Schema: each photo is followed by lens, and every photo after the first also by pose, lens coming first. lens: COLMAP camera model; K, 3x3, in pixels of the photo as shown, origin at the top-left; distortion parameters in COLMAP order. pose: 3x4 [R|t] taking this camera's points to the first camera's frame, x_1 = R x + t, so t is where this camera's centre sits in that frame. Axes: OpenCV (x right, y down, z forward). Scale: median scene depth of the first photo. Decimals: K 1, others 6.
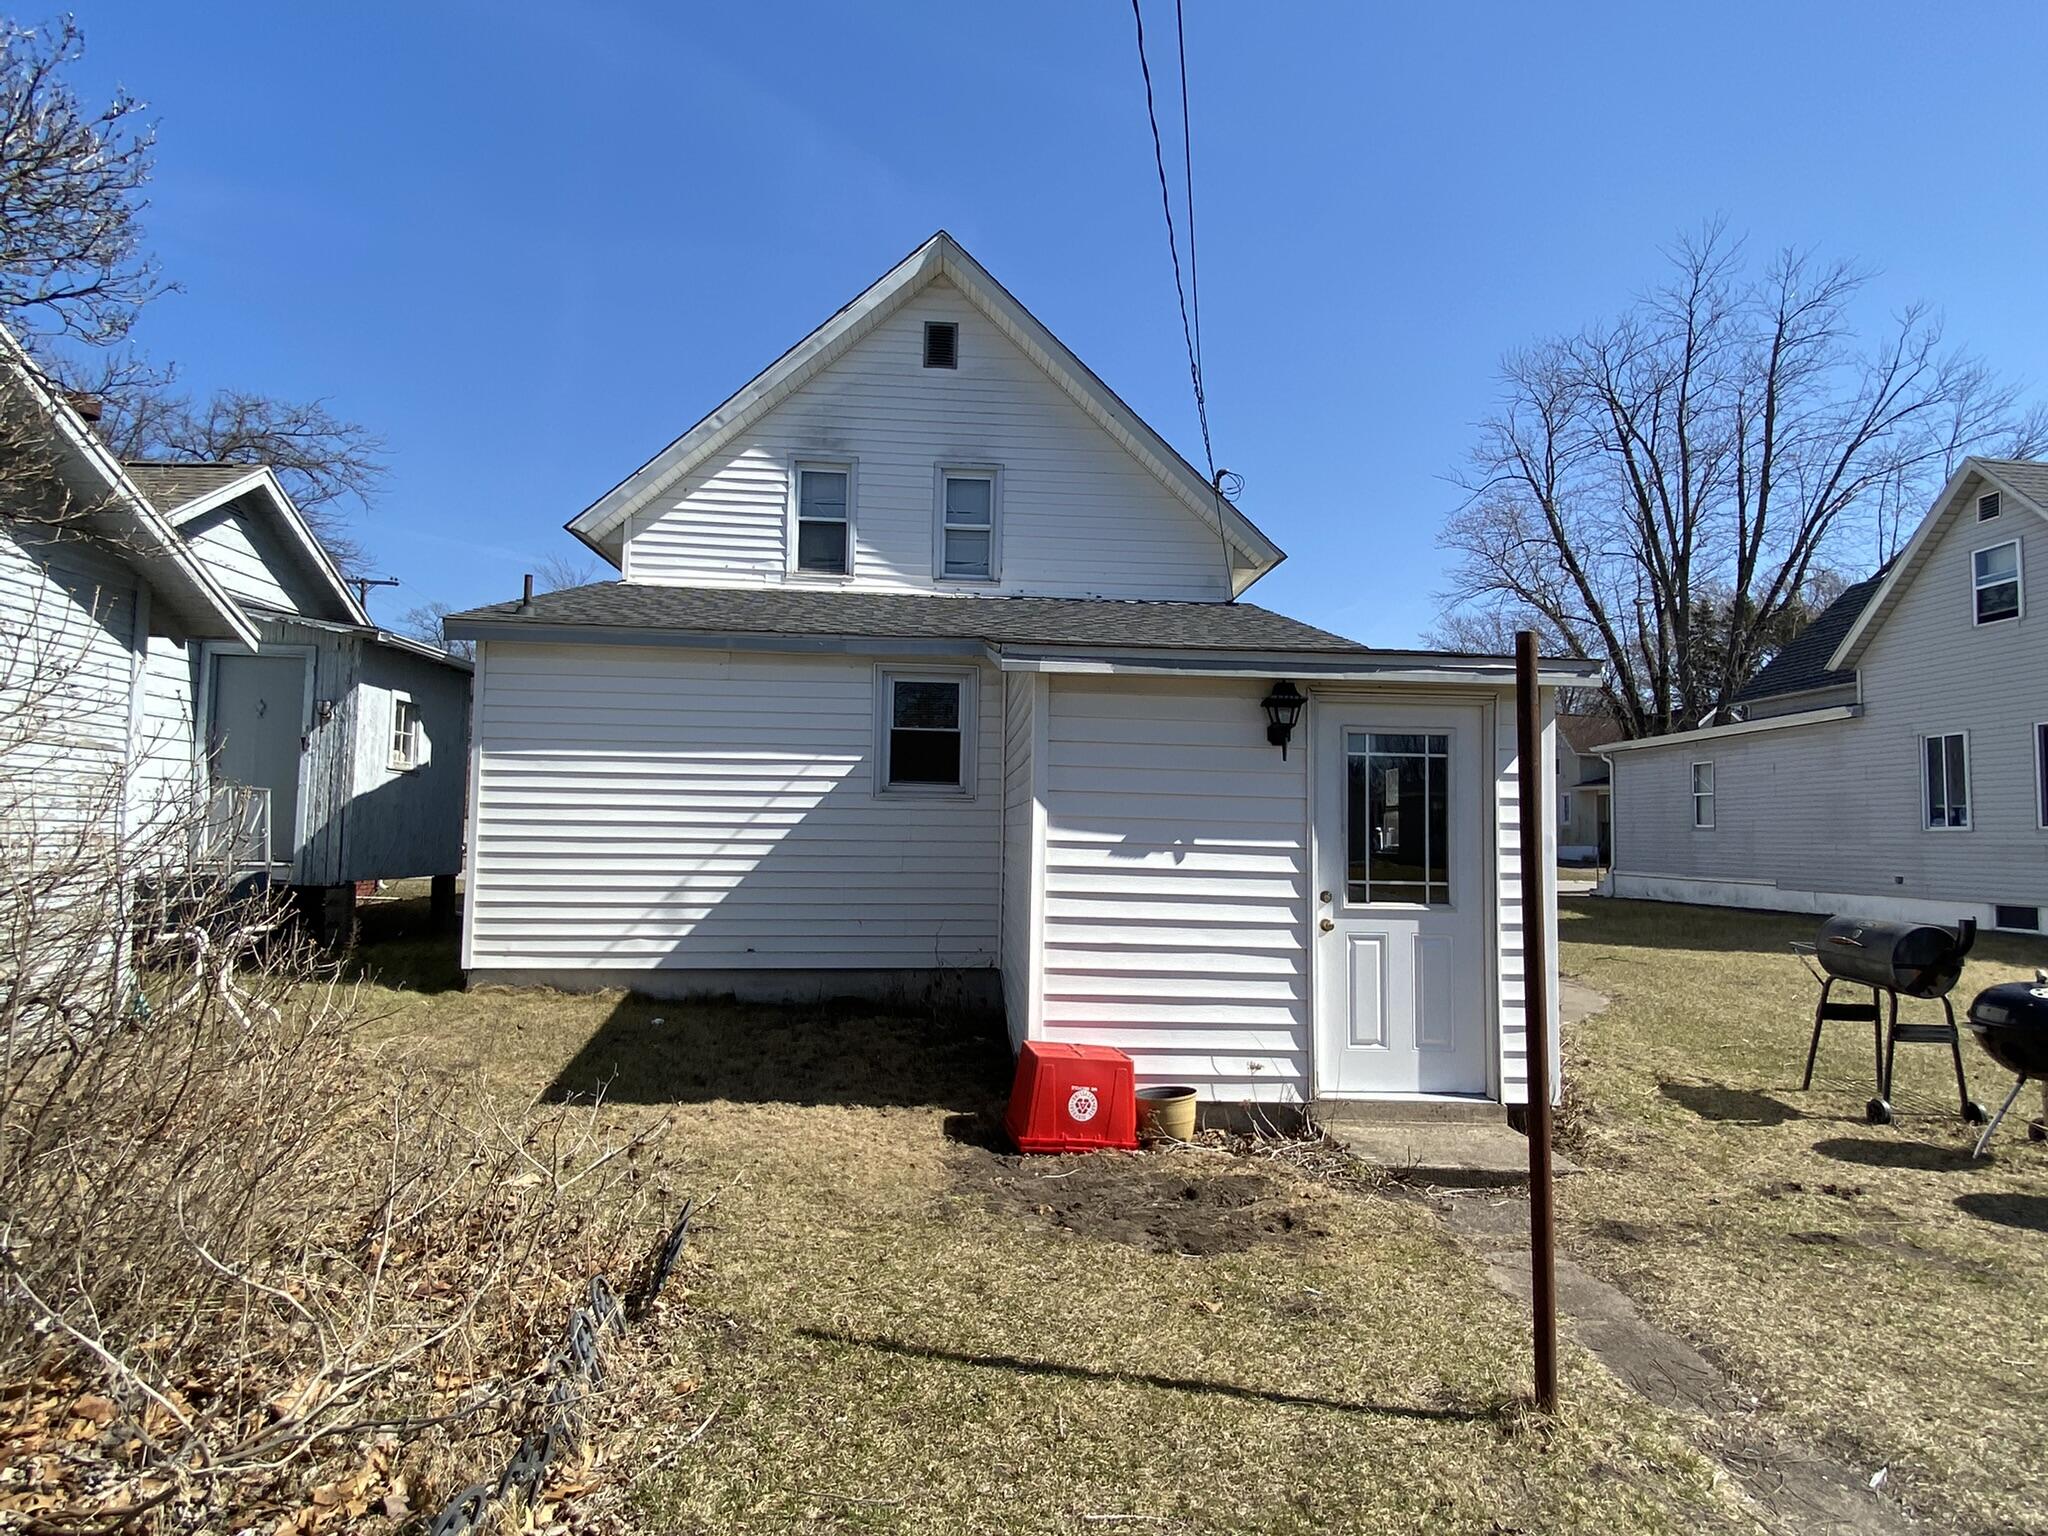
lens RADIAL K [[1114.1, 0, 1021.1], [0, 1114.1, 780.4], [0, 0, 1]] dist [0.008952, -0.001356]
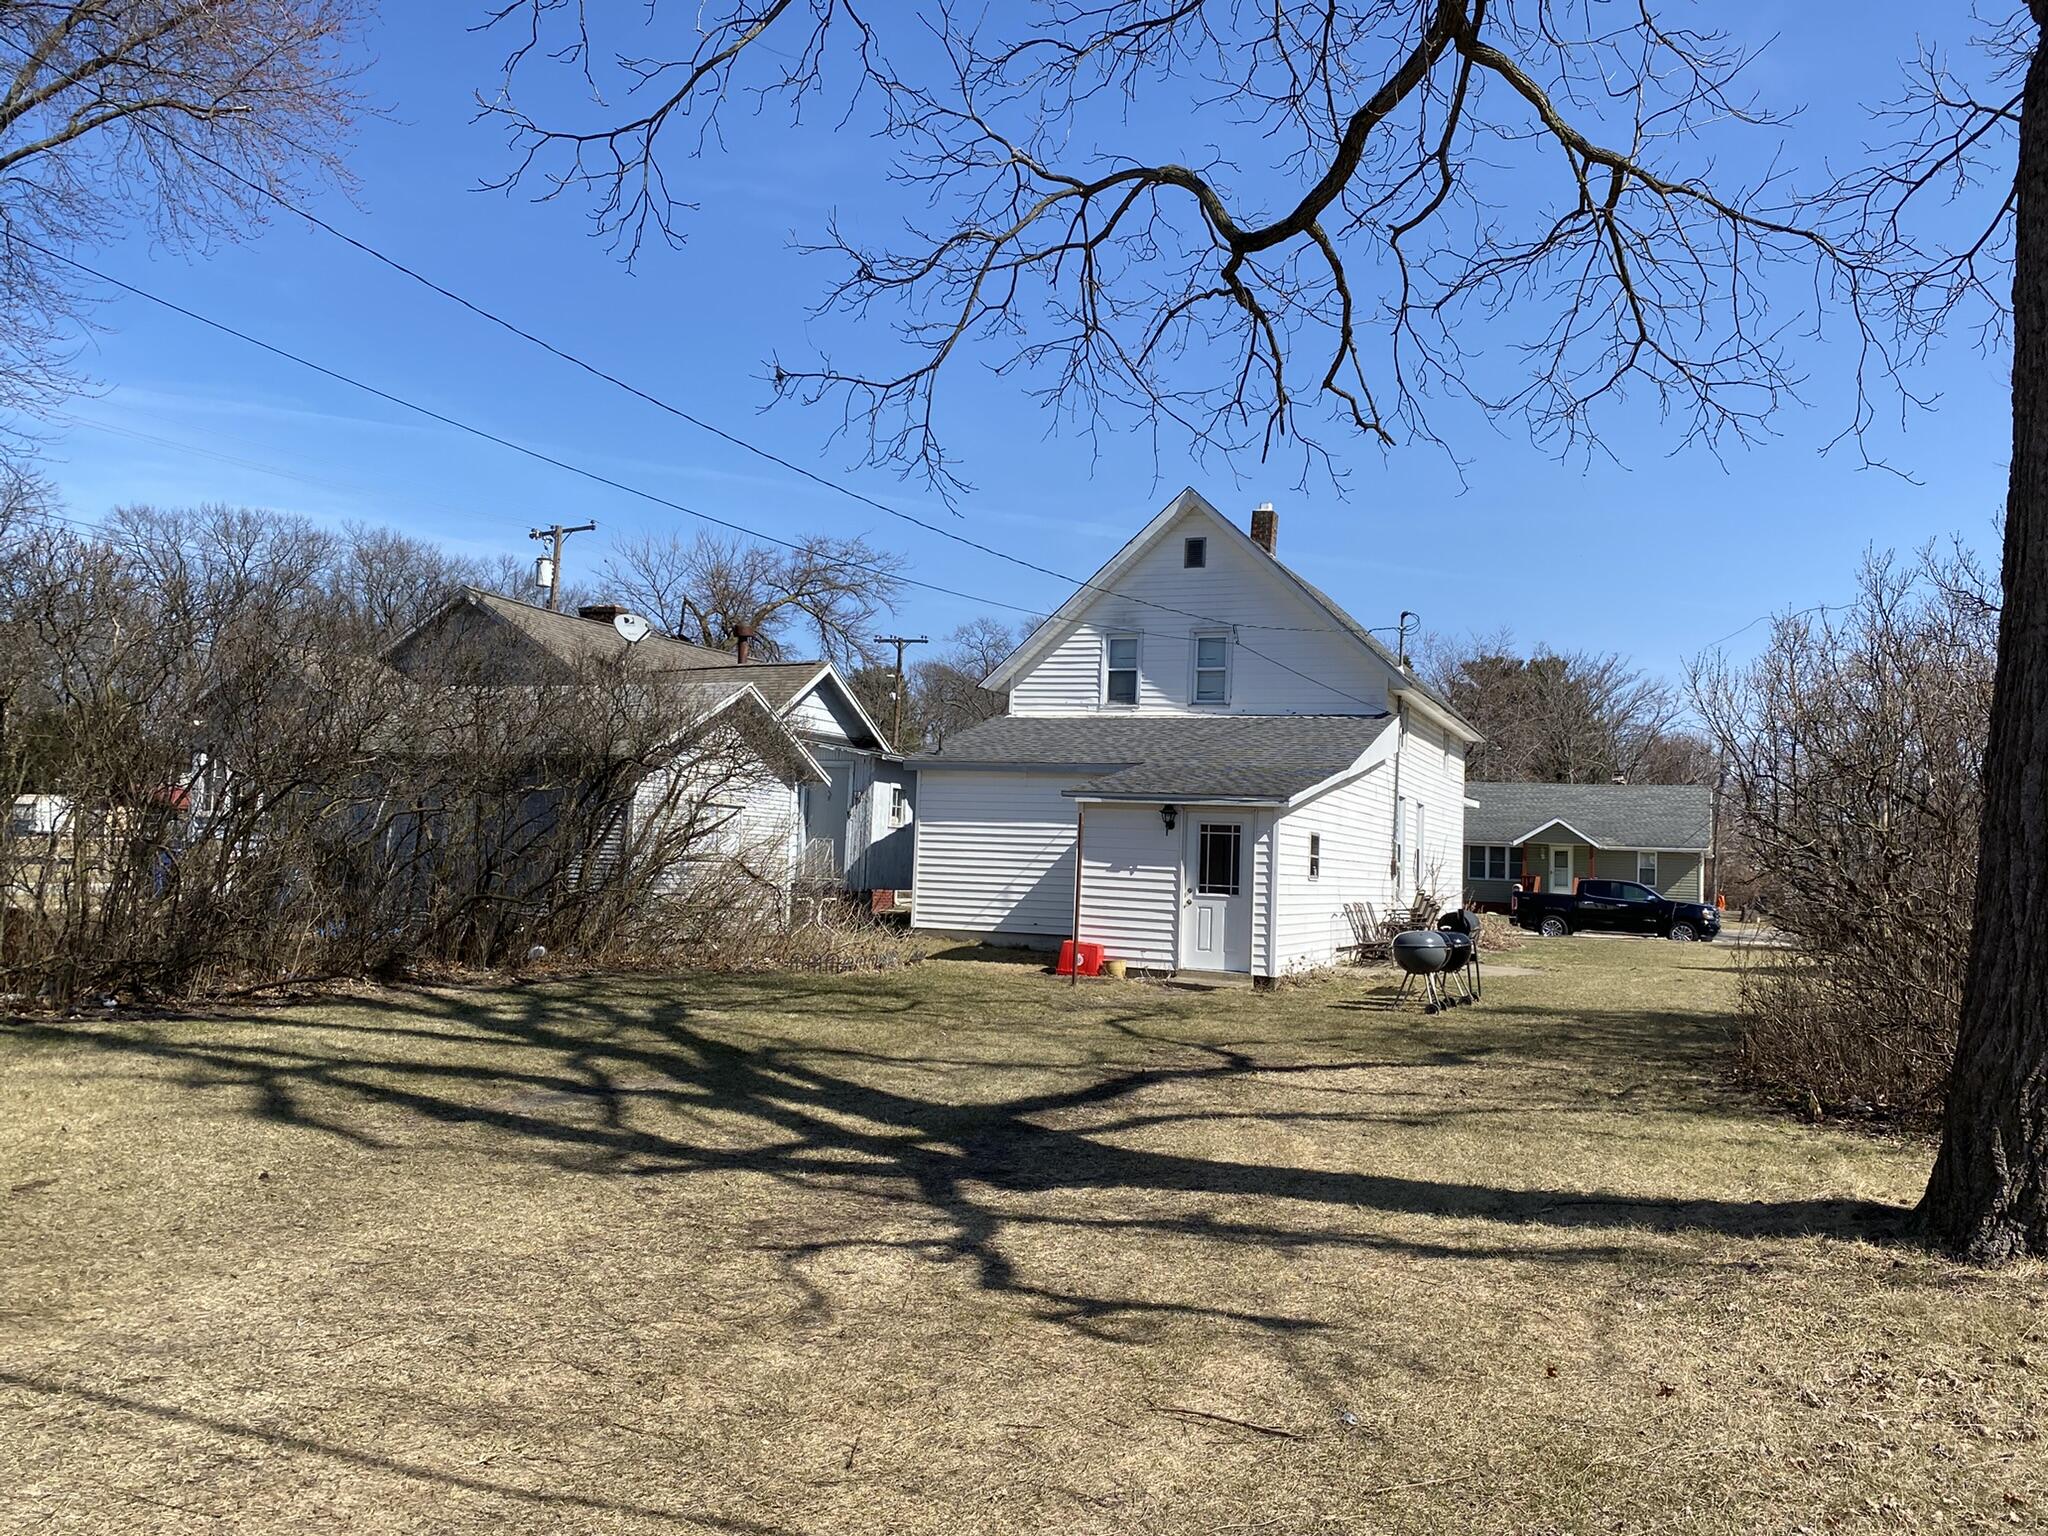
lens RADIAL K [[1610.2, 0, 1026.1], [0, 1610.2, 766.3], [0, 0, 1]] dist [0.003588, 0.000048]
pose [[0.892565, -0.016240, -0.450625, 0.800011], [0.005305, 0.999660, -0.025519, -0.042384], [0.450887, 0.020387, 0.892348, -1.212418]]
